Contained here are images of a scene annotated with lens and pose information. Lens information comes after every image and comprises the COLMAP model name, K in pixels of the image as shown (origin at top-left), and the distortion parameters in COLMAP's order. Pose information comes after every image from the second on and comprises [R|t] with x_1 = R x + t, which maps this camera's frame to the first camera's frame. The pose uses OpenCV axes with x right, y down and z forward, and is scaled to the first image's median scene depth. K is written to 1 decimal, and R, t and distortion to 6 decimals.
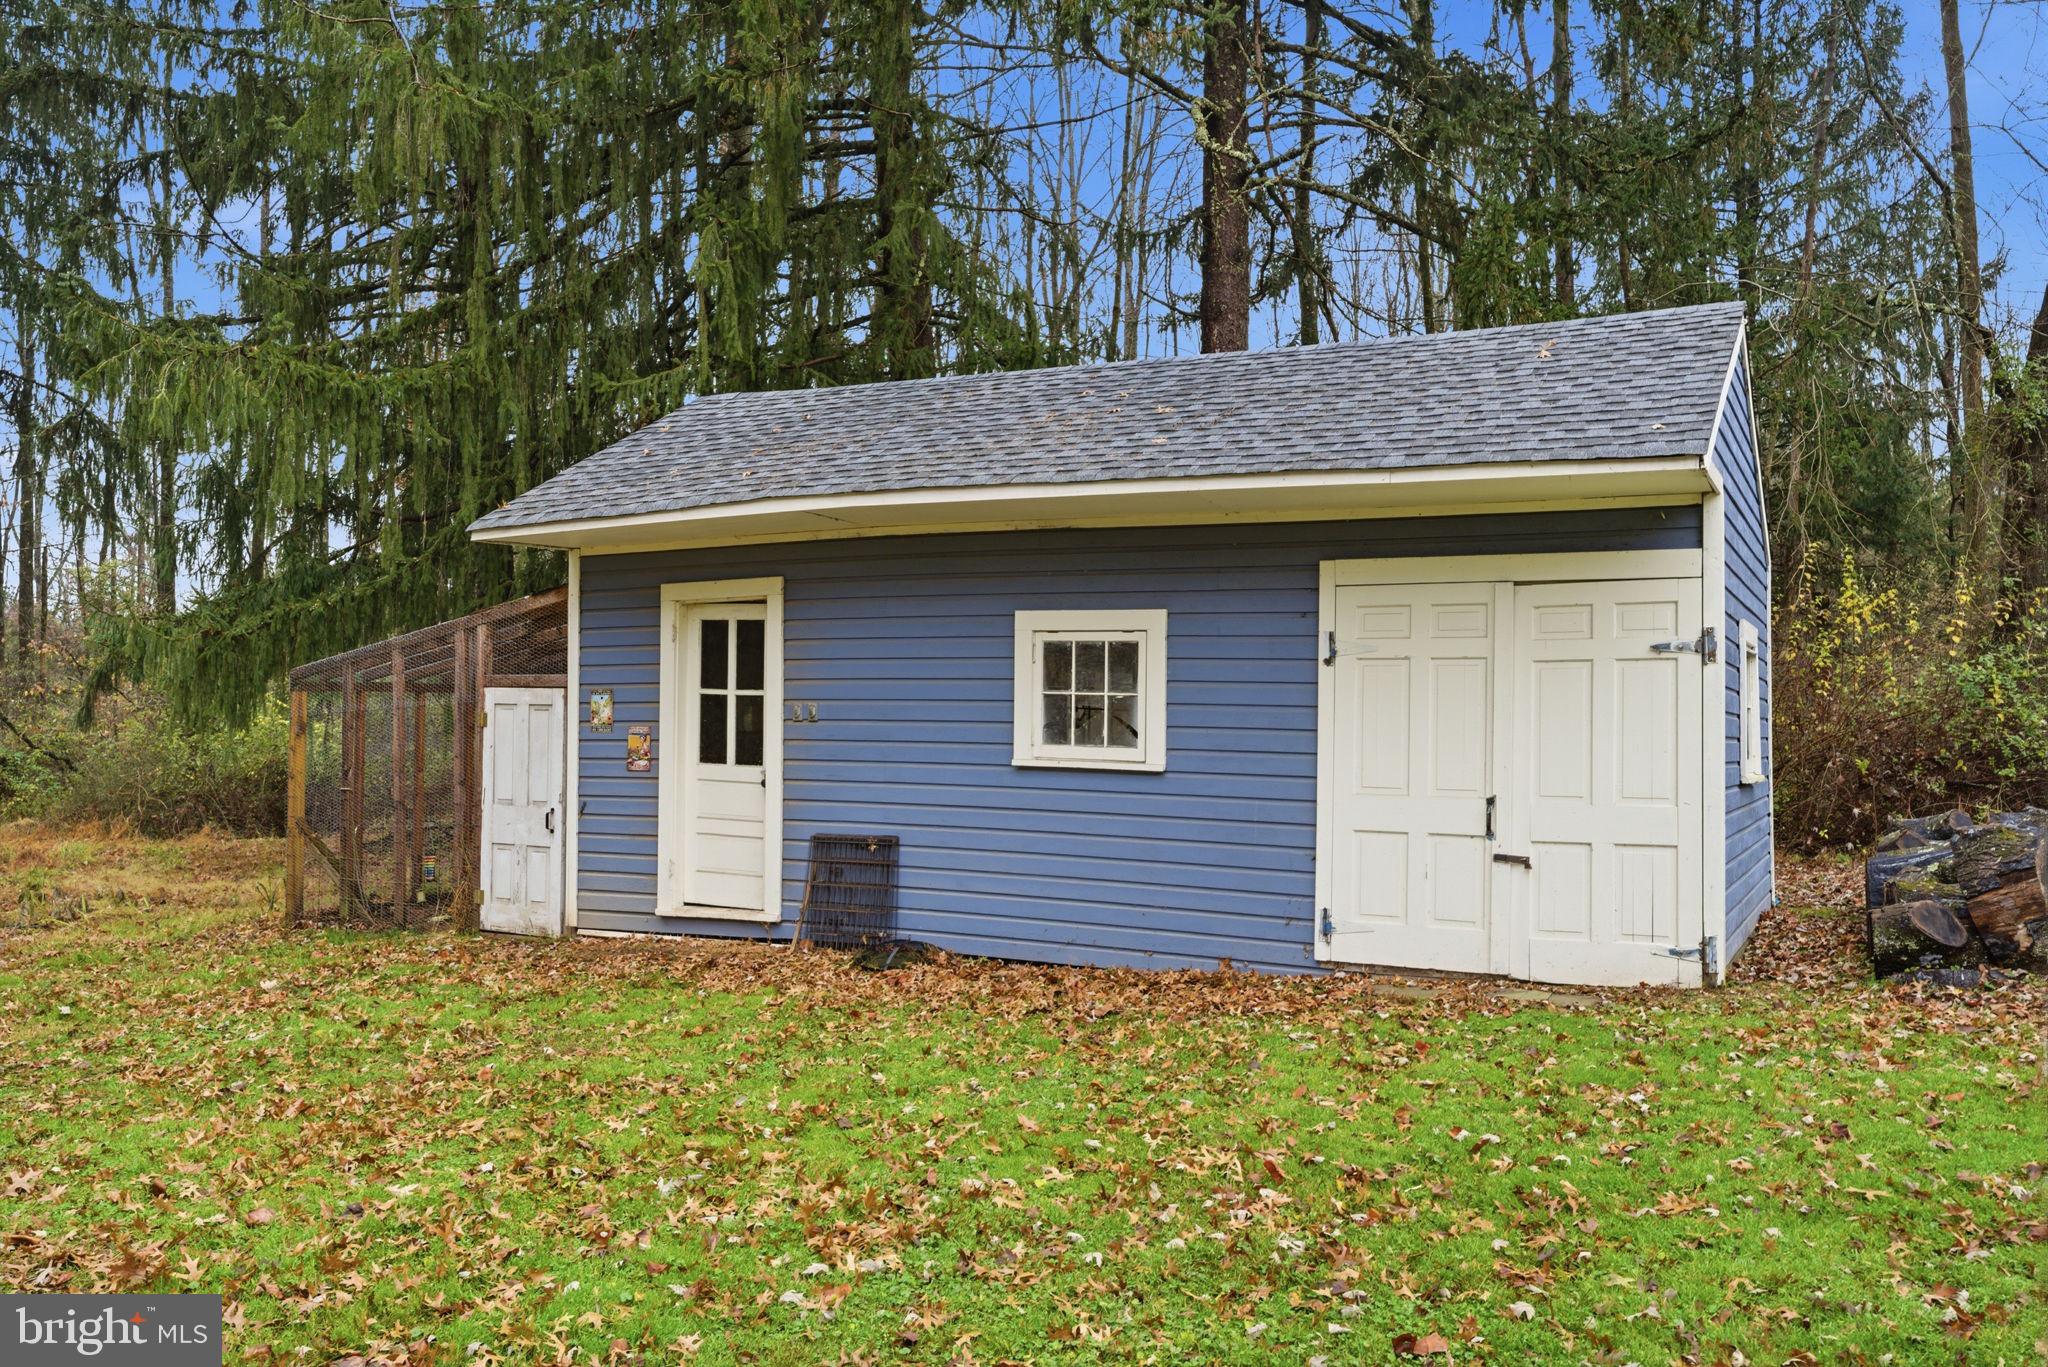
lens RADIAL K [[1623.6, 0, 1024.0], [0, 1623.6, 683.5], [0, 0, 1]] dist [-0.009690, 0.056809]
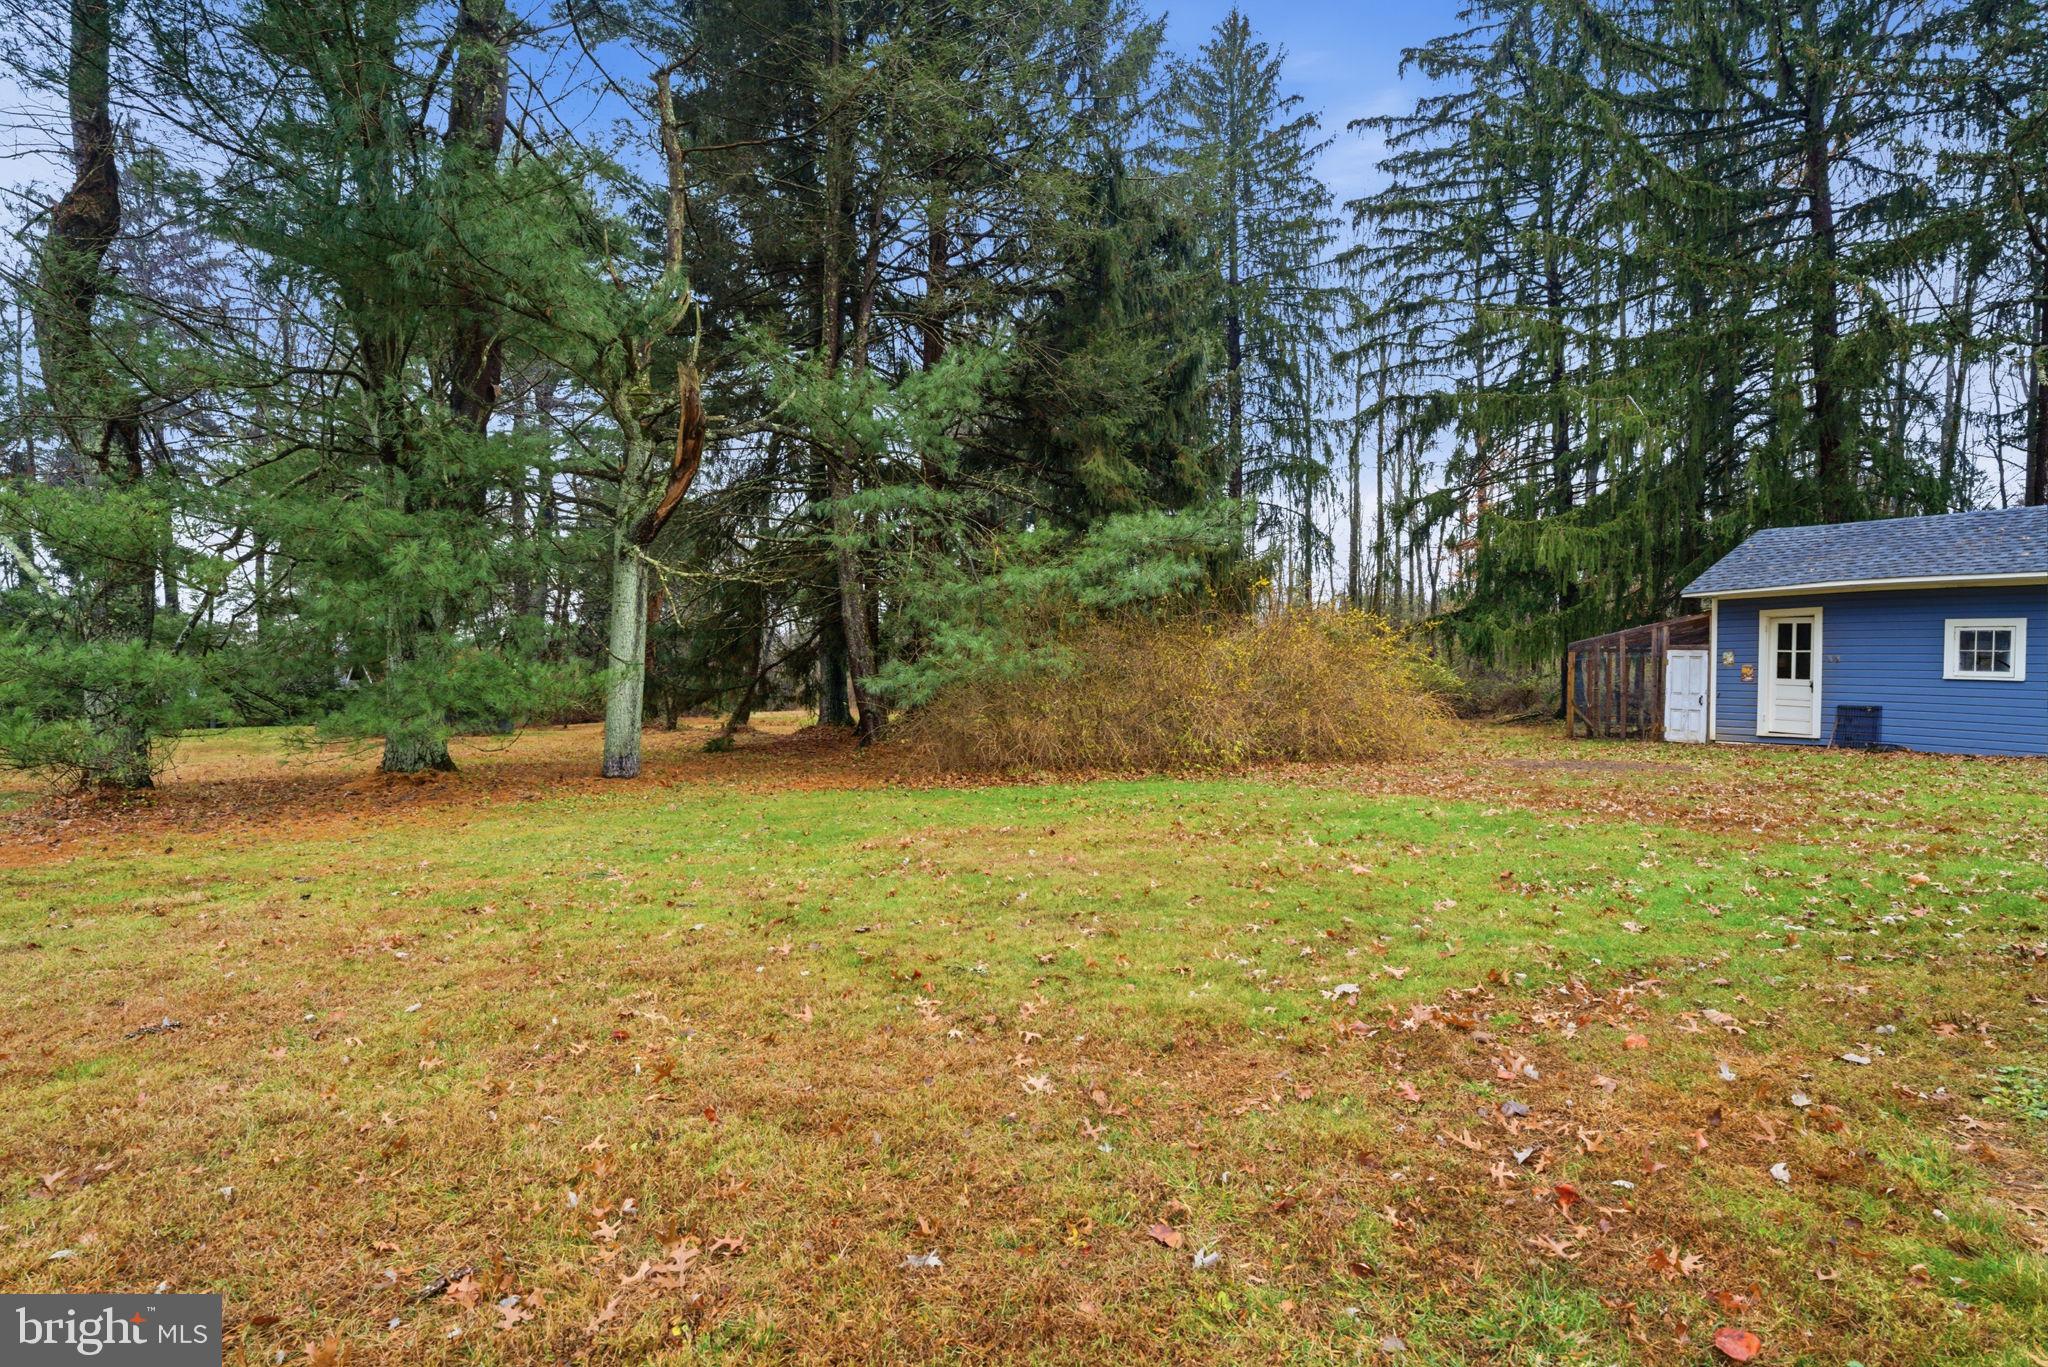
lens RADIAL K [[1076.5, 0, 1021.9], [0, 1076.5, 688.5], [0, 0, 1]] dist [-0.005806, 0.007050]
pose [[0.810320, 0.013824, -0.585824, -0.166269], [0.009871, 0.999258, 0.037234, -0.011035], [0.585904, -0.035954, 0.809582, -1.089350]]
